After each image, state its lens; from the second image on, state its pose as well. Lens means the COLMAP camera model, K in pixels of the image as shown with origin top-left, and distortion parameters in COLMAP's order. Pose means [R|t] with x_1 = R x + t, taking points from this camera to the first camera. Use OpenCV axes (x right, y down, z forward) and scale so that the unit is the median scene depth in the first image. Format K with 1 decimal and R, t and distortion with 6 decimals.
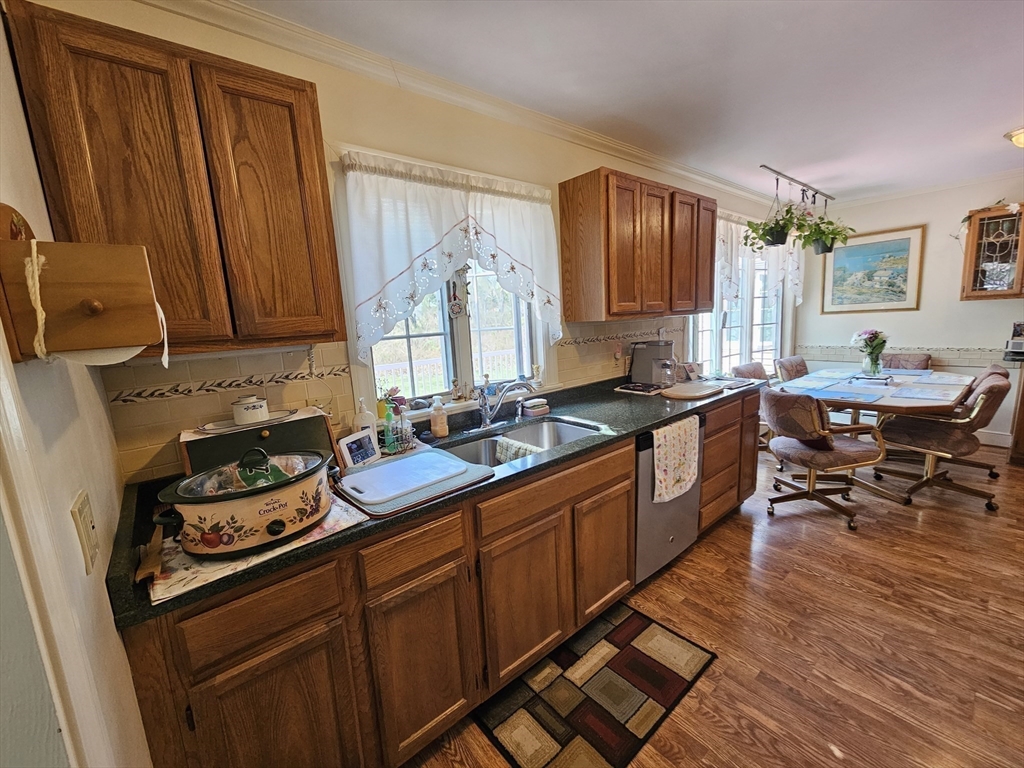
lens RADIAL K [[415.9, 0, 520.7], [0, 415.9, 384.2], [0, 0, 1]] dist [0.000838, -0.000220]
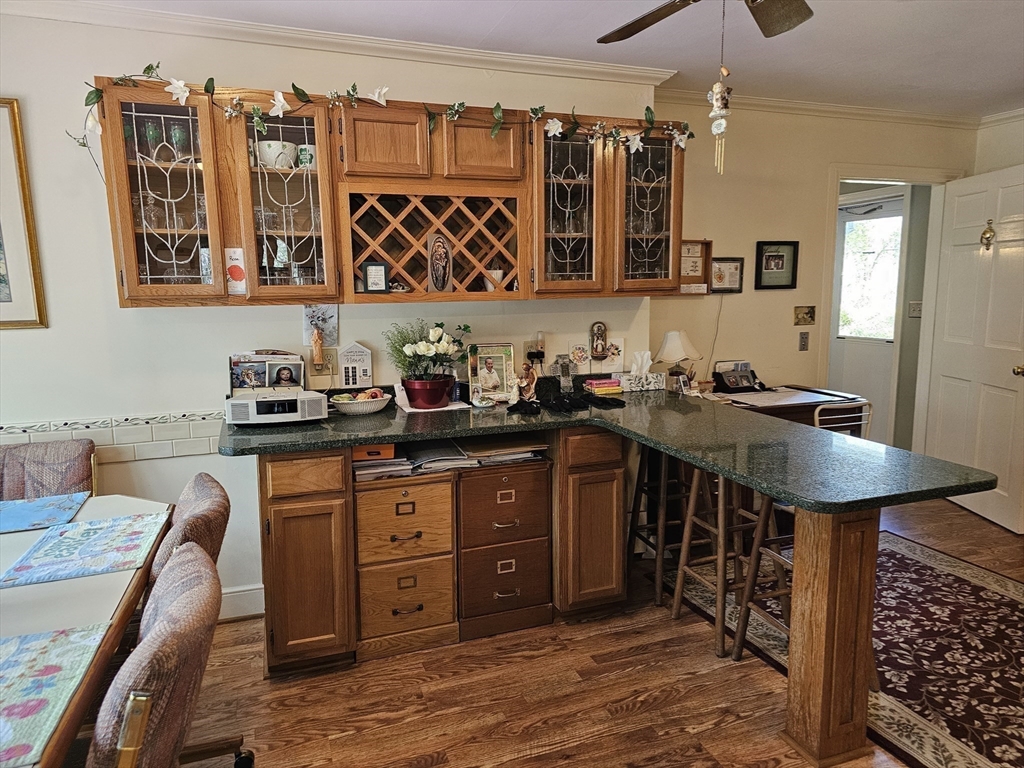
lens RADIAL K [[688.7, 0, 520.2], [0, 688.7, 384.9], [0, 0, 1]] dist [0.027182, -0.005244]
pose [[0.336255, -0.082399, 0.938159, 0.998080], [0.145618, 0.988734, 0.034648, -0.169269], [-0.930445, 0.124963, 0.344466, 0.767423]]
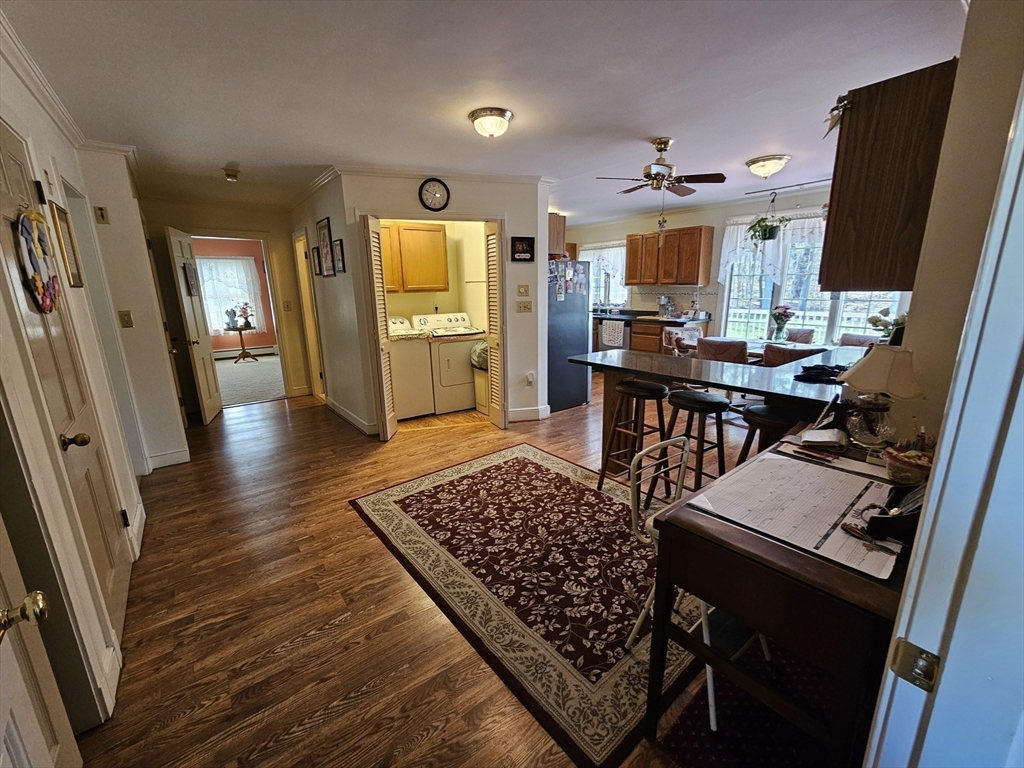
lens RADIAL K [[415.9, 0, 511.1], [0, 415.9, 383.0], [0, 0, 1]] dist [0.000838, -0.000220]
pose [[-0.046264, 0.280065, -0.958866, 3.396841], [-0.146421, 0.947625, 0.283846, -0.232870], [0.988140, 0.153530, -0.002833, 0.354443]]
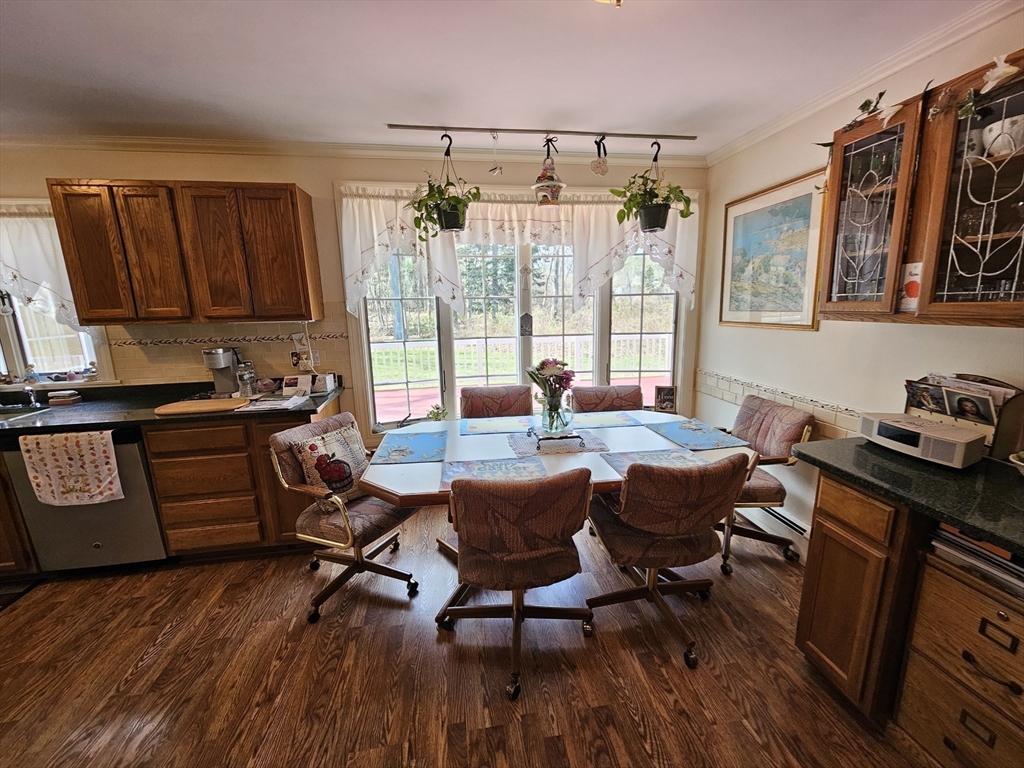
lens RADIAL K [[415.9, 0, 510.0], [0, 415.9, 385.7], [0, 0, 1]] dist [0.000838, -0.000220]
pose [[0.858448, 0.134795, -0.494871, 1.784787], [-0.106163, 0.990651, 0.085678, -0.222173], [0.501794, -0.021013, 0.864732, 0.674262]]
